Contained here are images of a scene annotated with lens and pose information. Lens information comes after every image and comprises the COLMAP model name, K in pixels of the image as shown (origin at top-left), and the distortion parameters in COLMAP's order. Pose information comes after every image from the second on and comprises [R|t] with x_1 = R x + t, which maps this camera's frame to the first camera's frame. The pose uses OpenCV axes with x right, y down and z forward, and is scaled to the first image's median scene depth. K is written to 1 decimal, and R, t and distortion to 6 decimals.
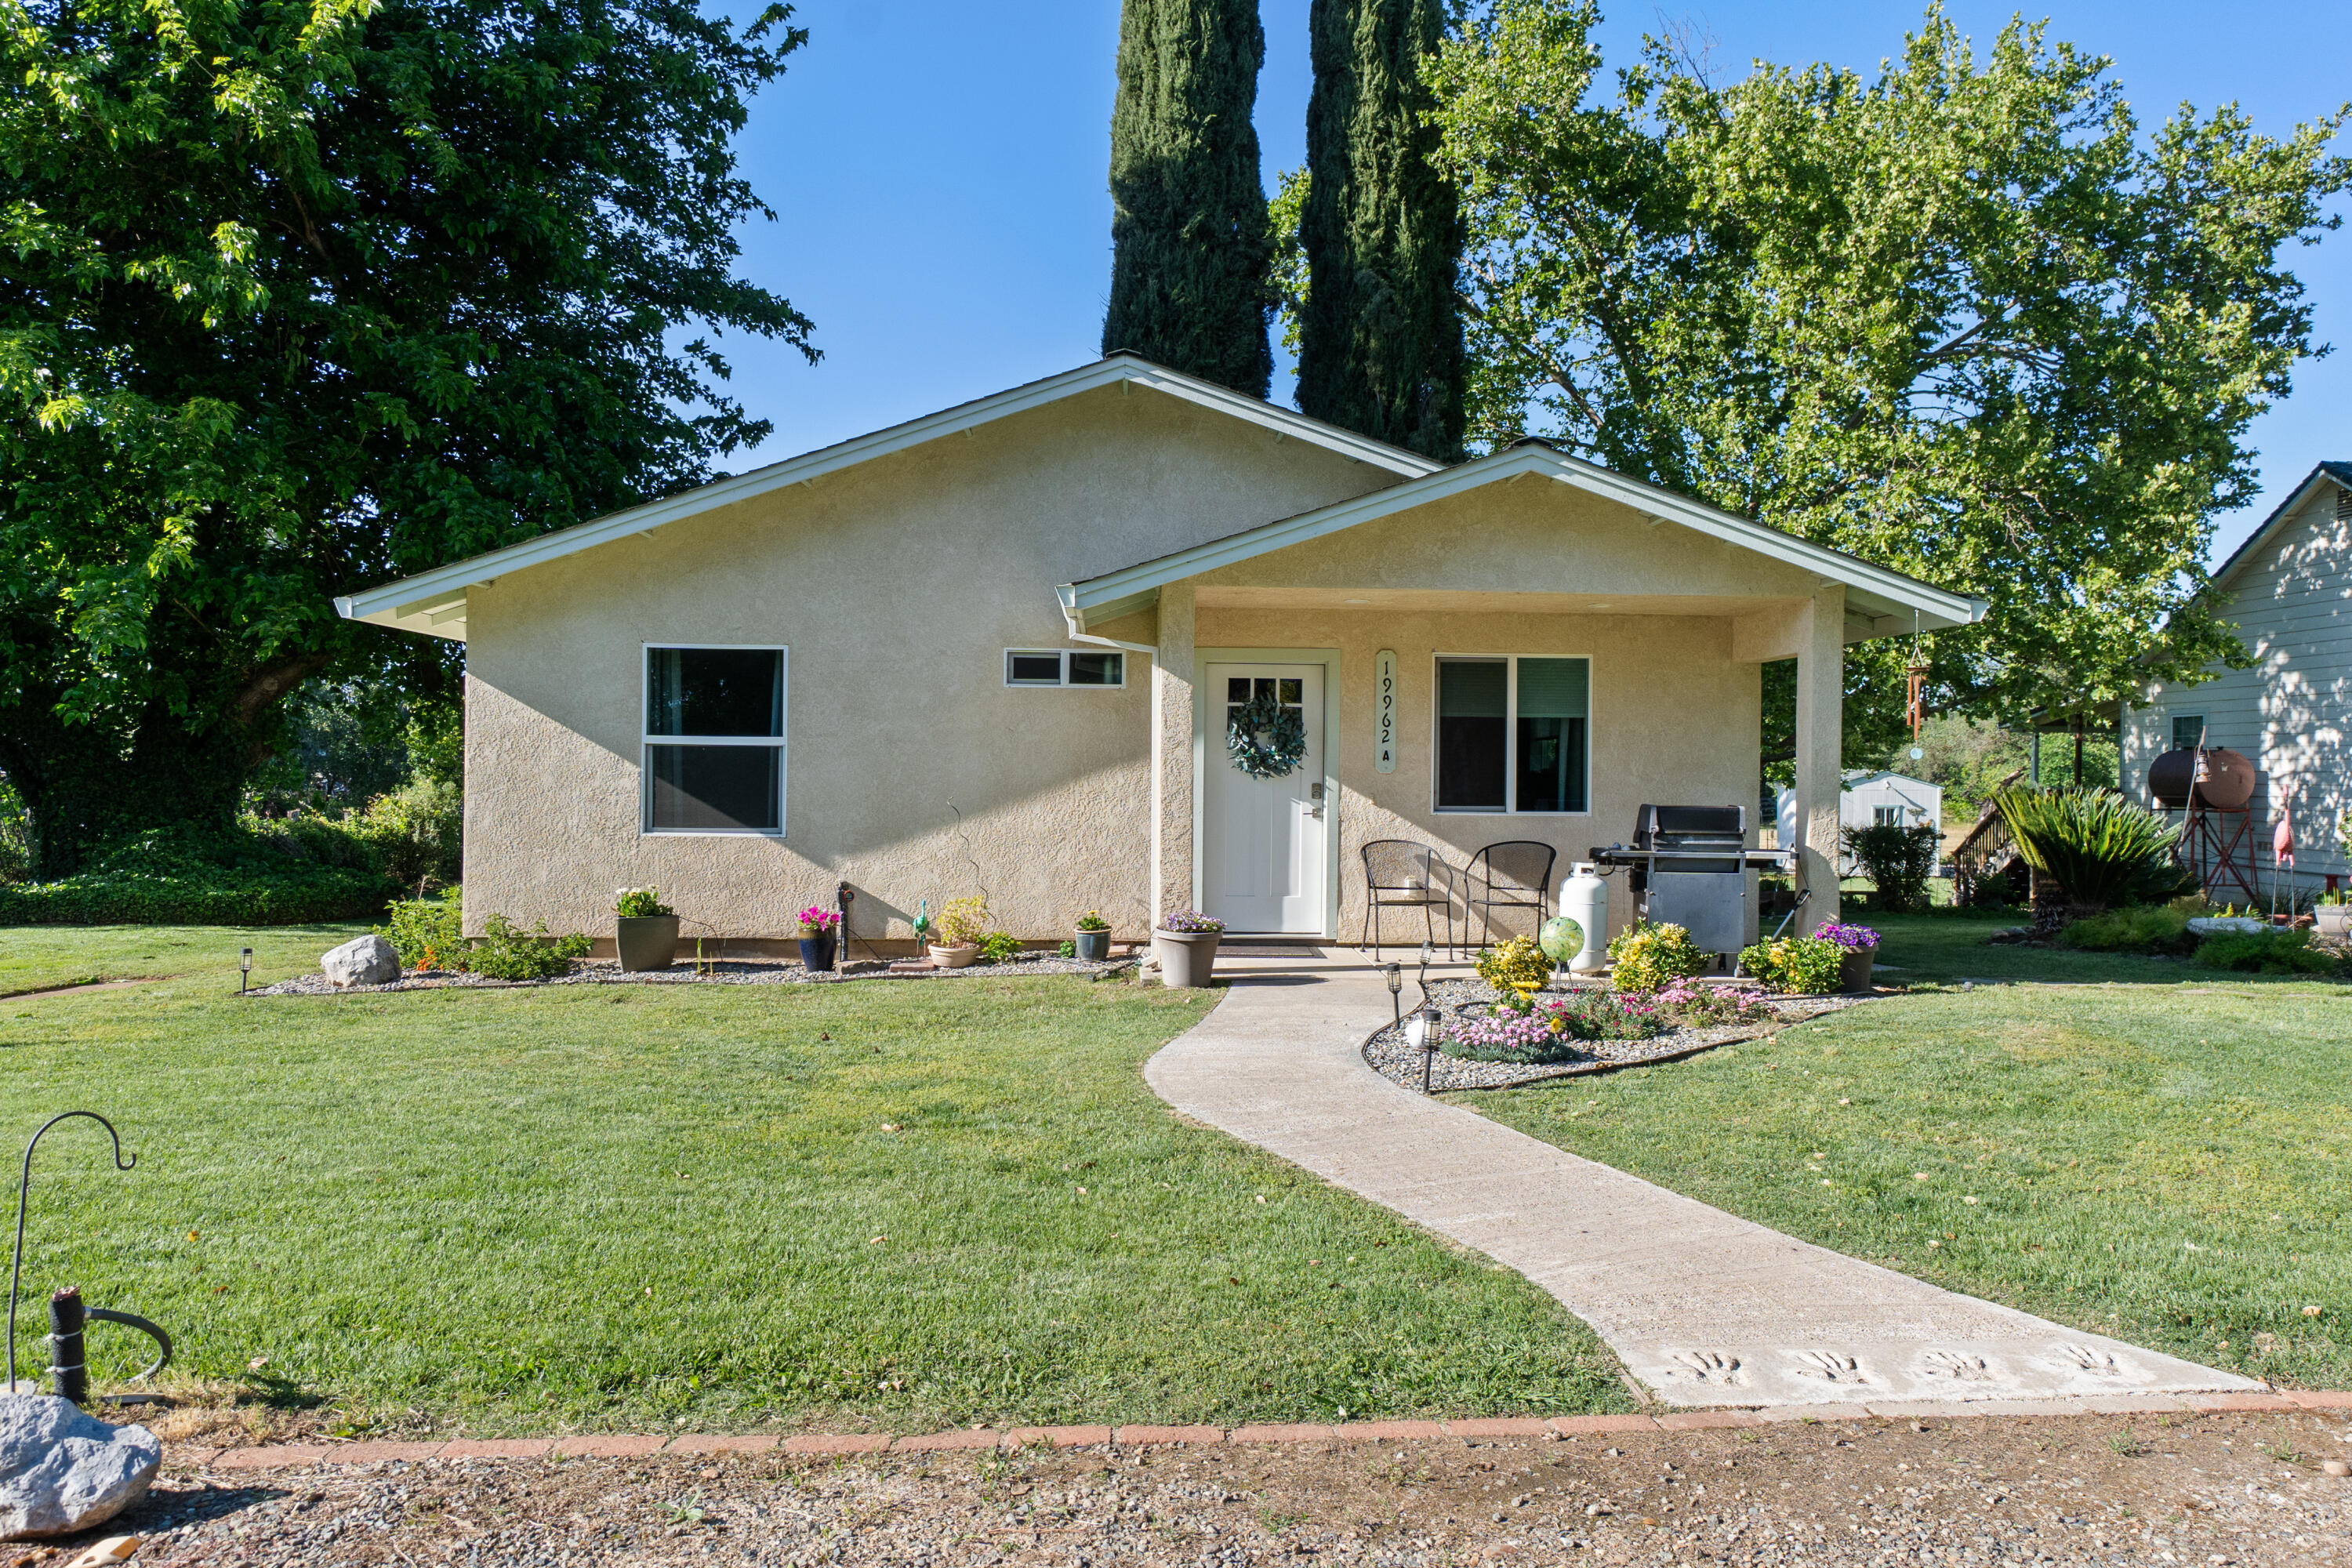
lens RADIAL K [[1623.0, 0, 1161.6], [0, 1623.0, 778.9], [0, 0, 1]] dist [-0.001883, 0.003793]
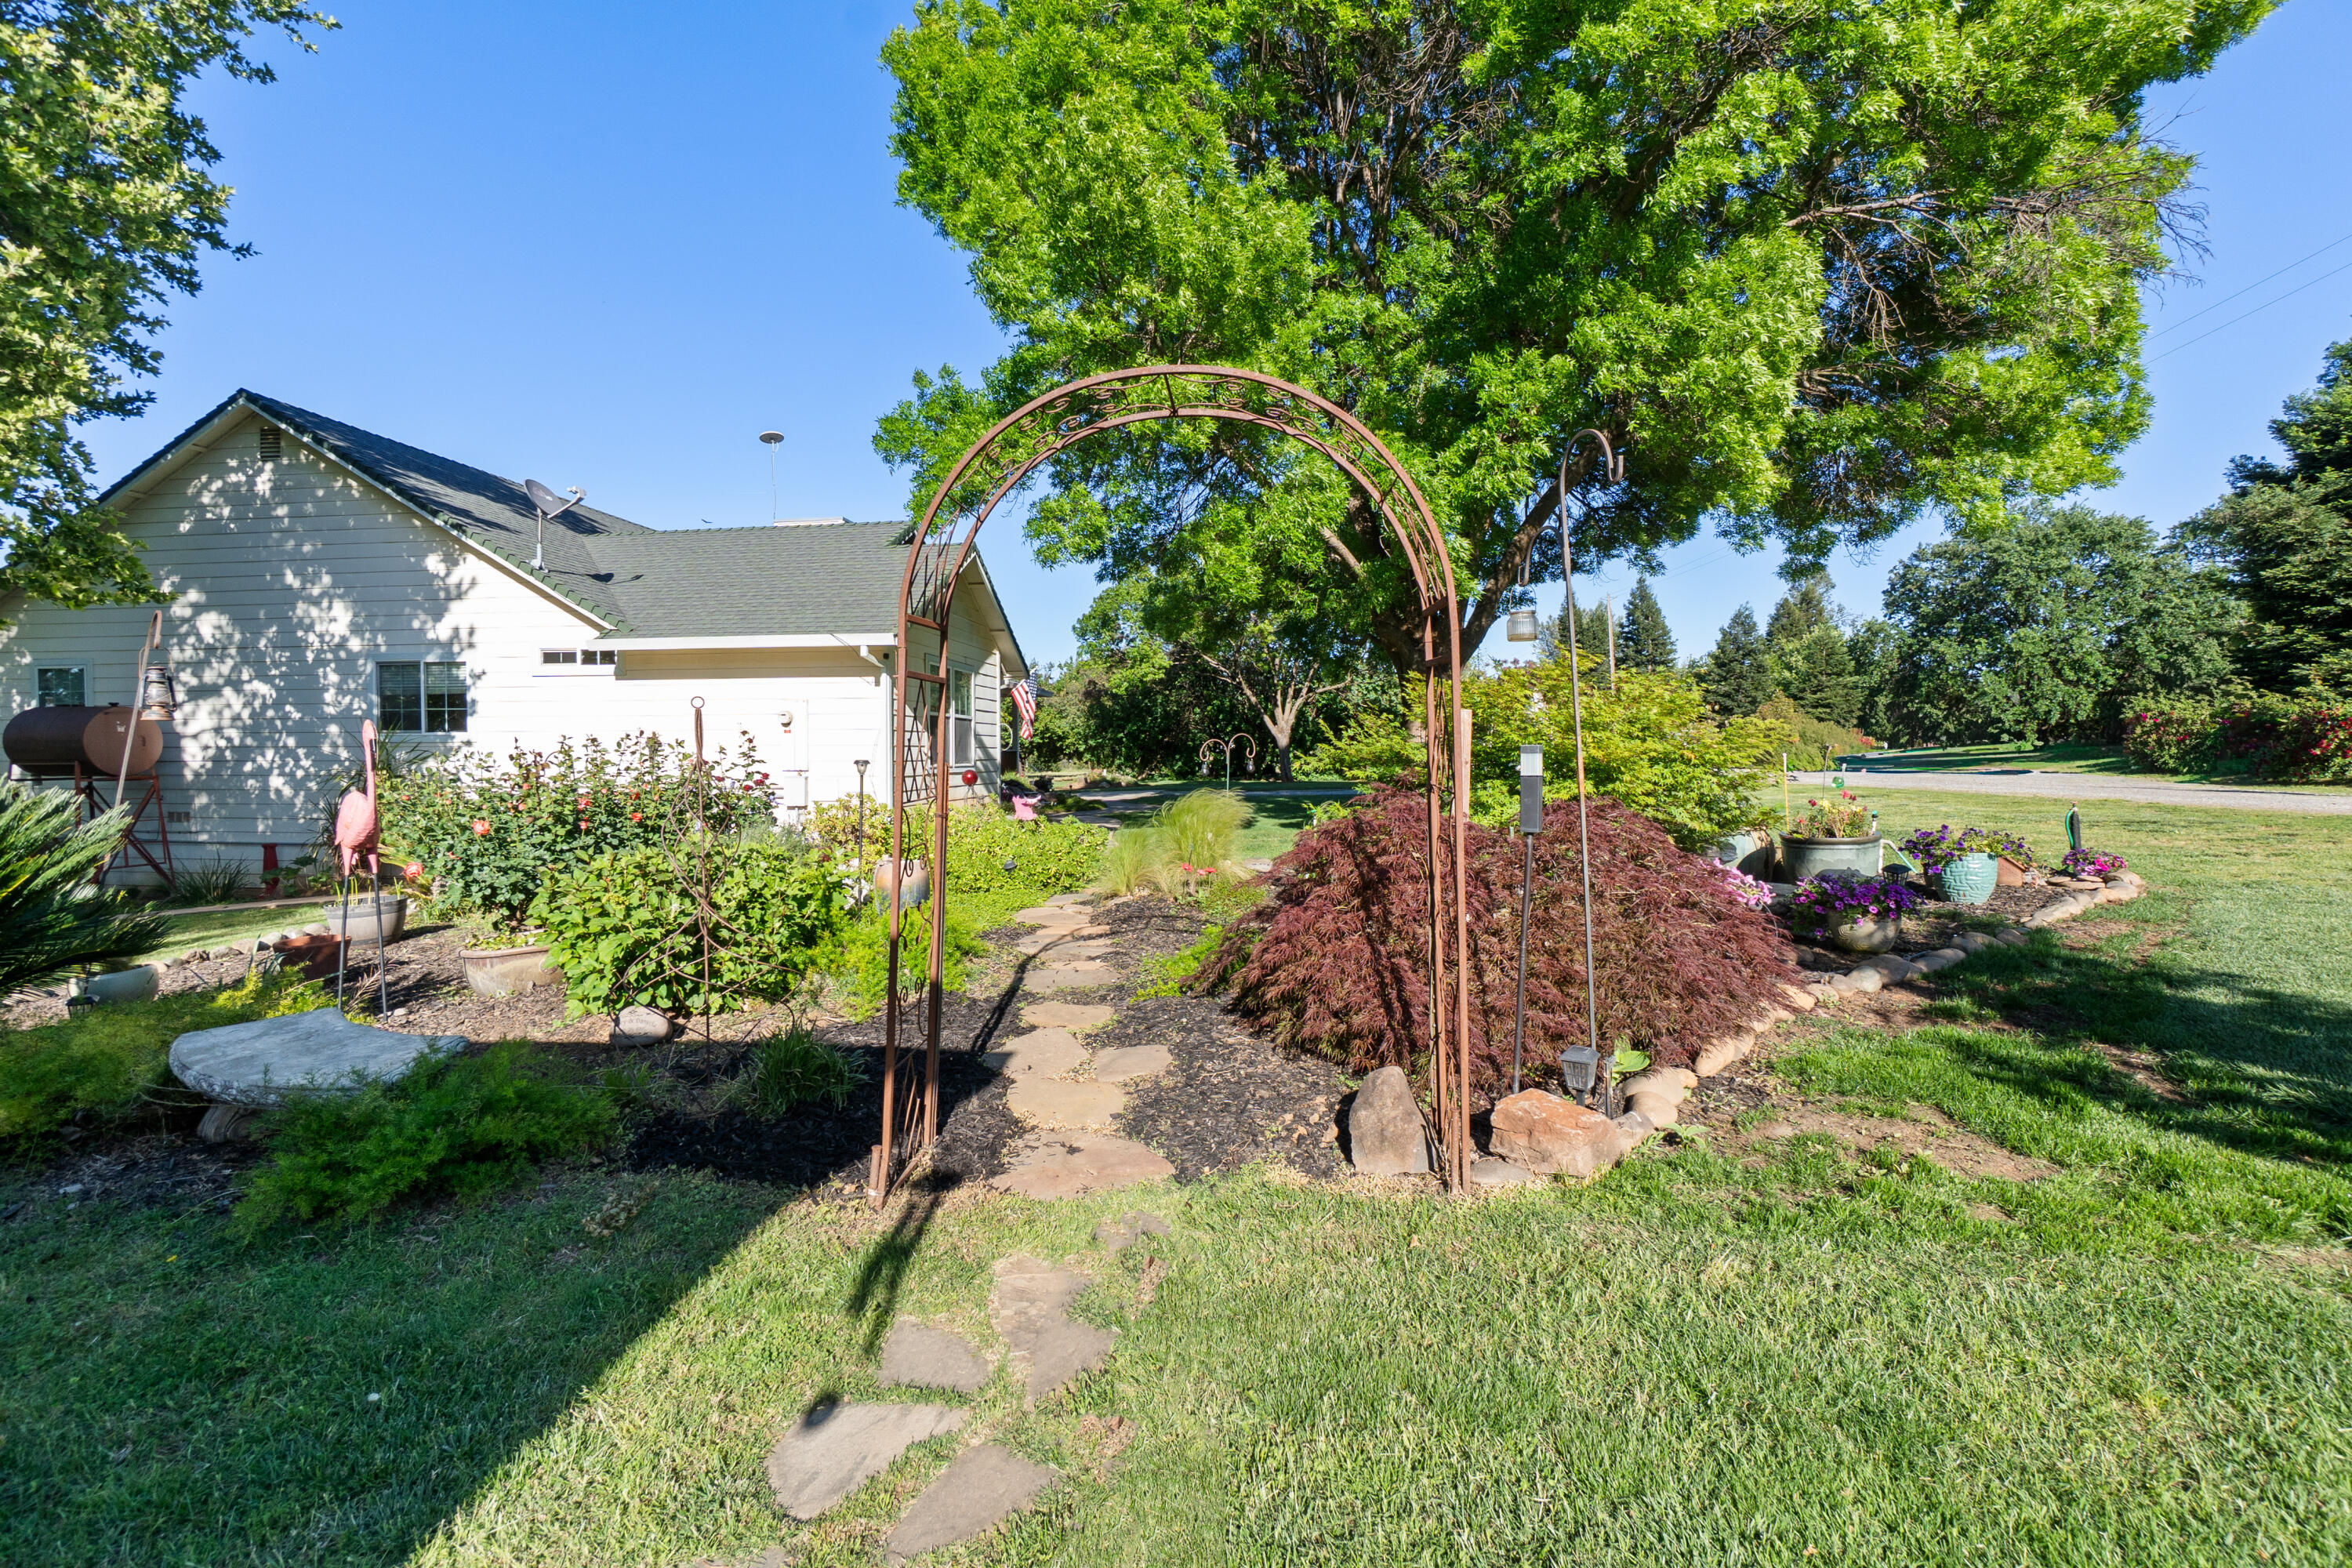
lens RADIAL K [[1016.9, 0, 1164.2], [0, 1016.9, 764.9], [0, 0, 1]] dist [-0.001233, 0.002167]
pose [[0.170470, -0.021381, 0.985131, 0.254197], [0.007026, 0.999766, 0.020483, 0.008616], [-0.985338, 0.003430, 0.170580, 0.422064]]
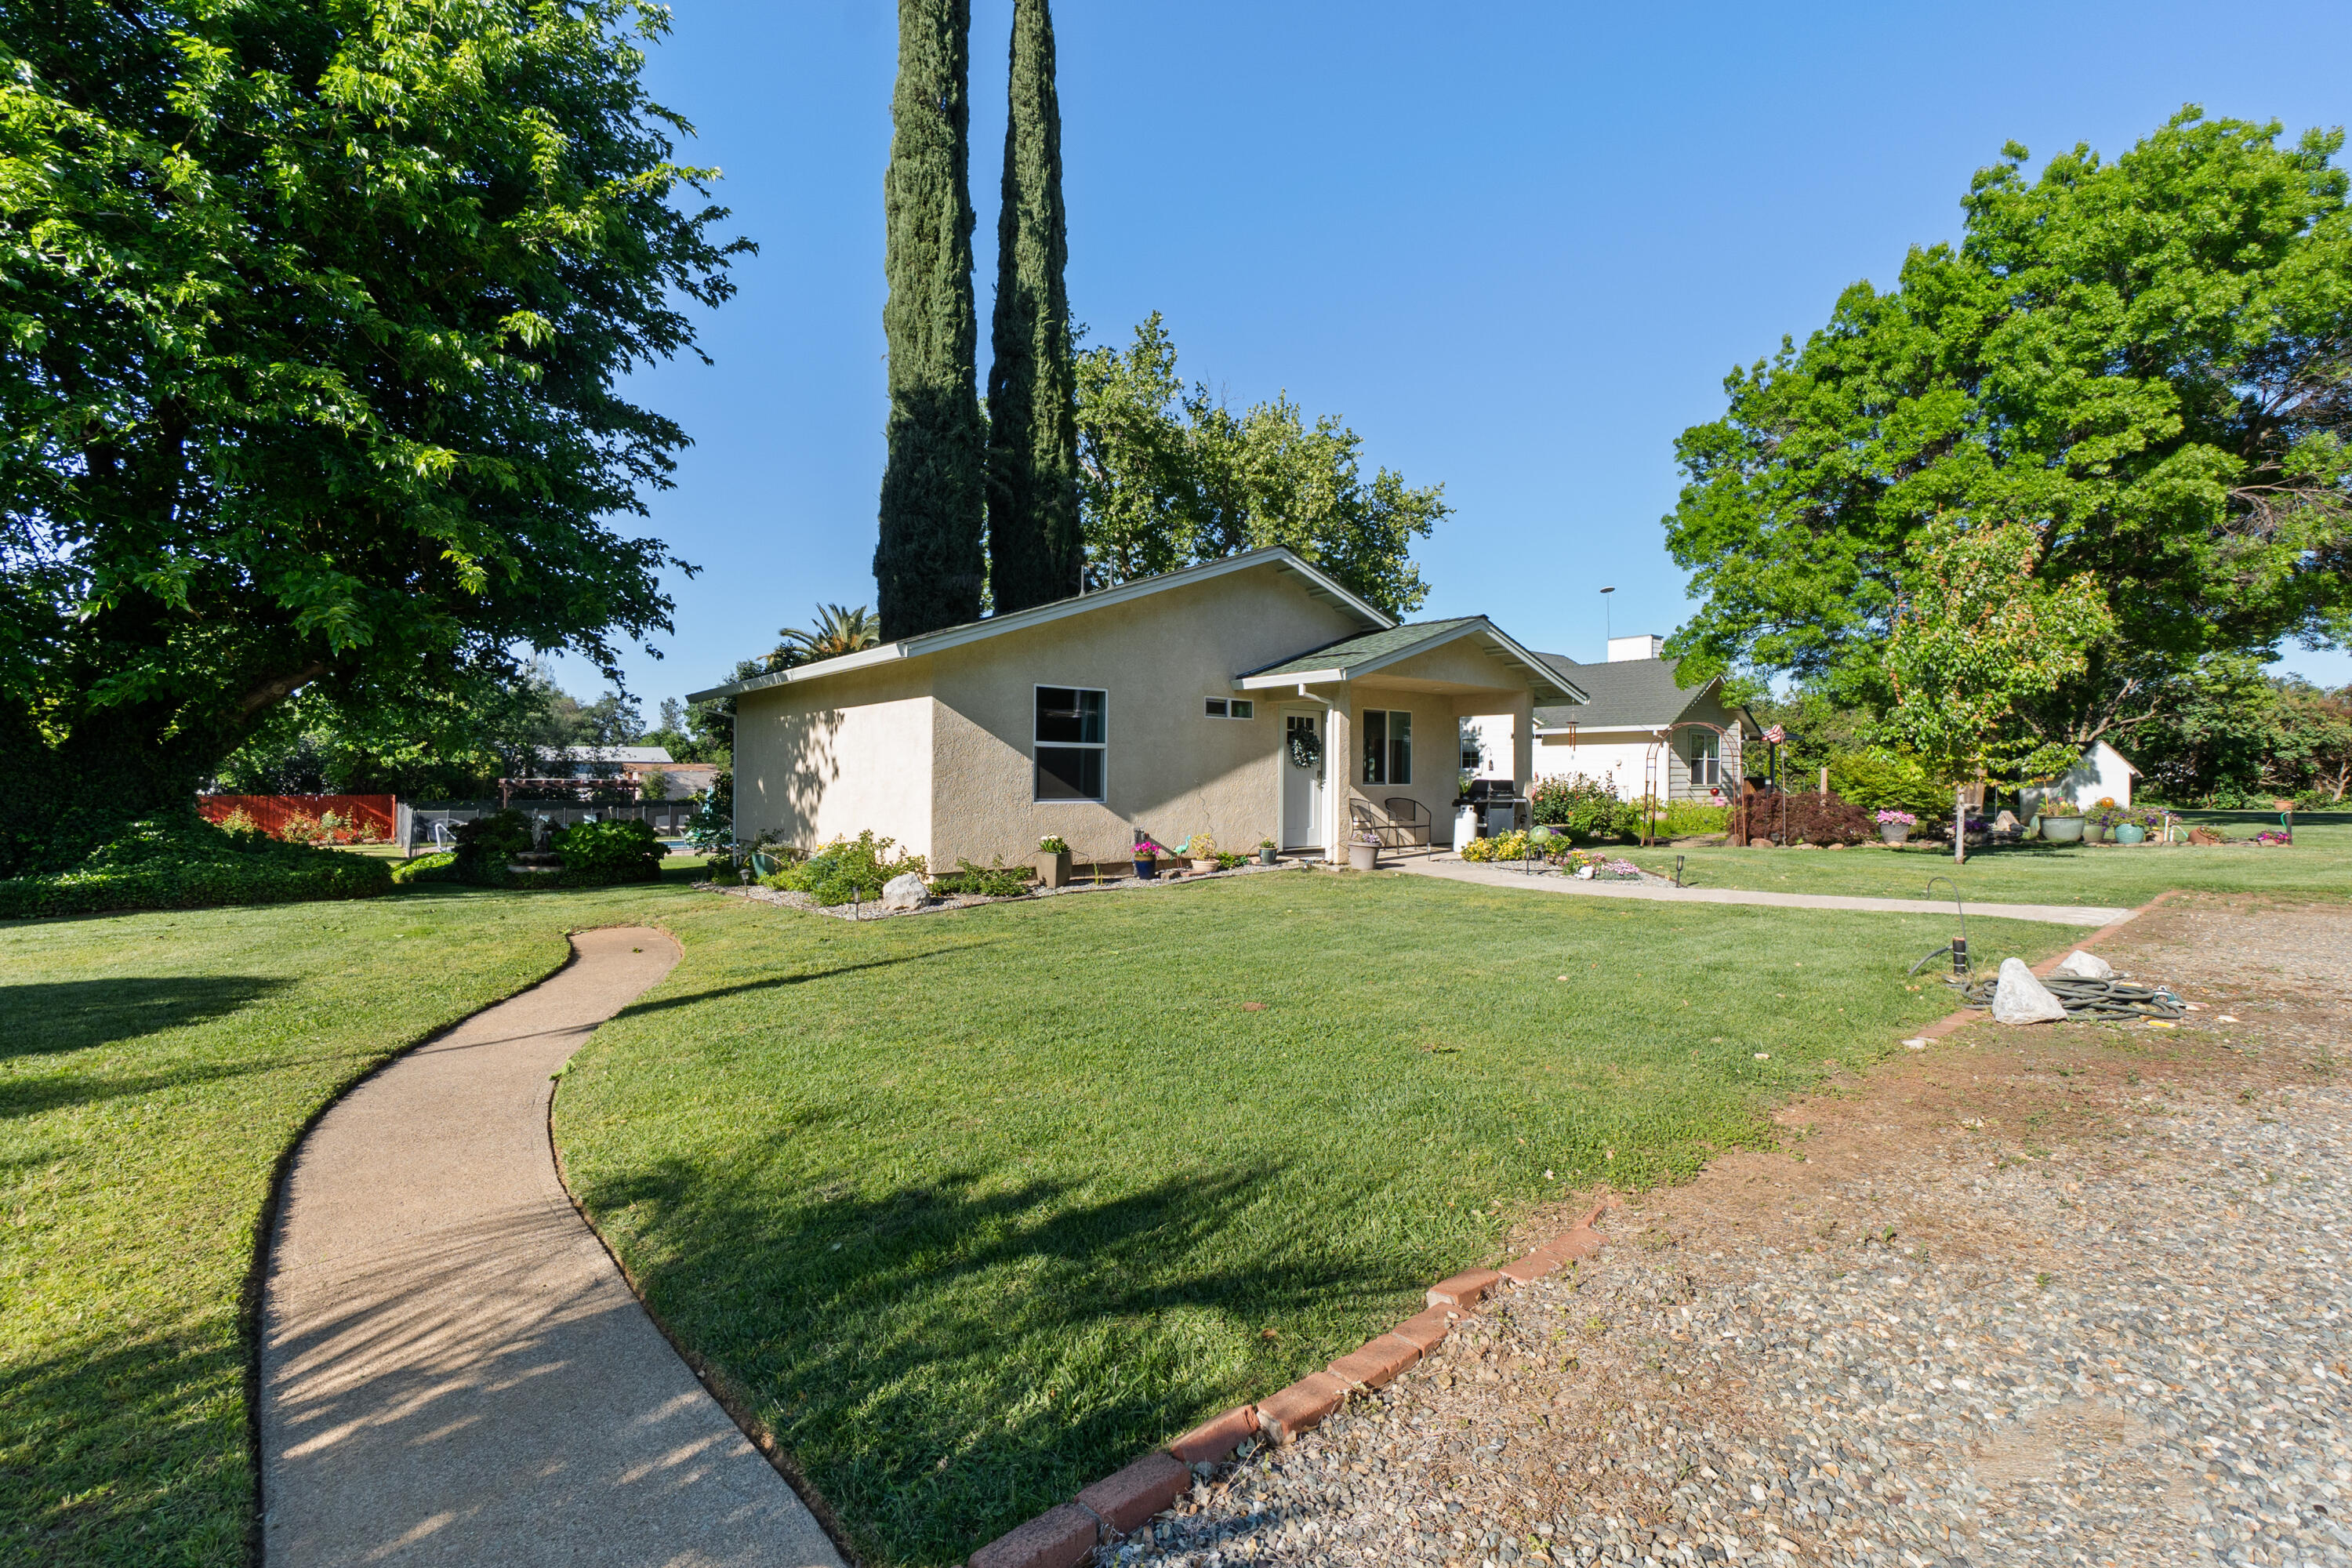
lens RADIAL K [[1016.9, 0, 1151.1], [0, 1016.9, 769.1], [0, 0, 1]] dist [-0.001233, 0.002167]
pose [[0.800568, -0.001286, 0.599241, -0.435184], [0.004209, 0.999985, -0.003477, 0.002552], [-0.599228, 0.005306, 0.800561, 0.066759]]
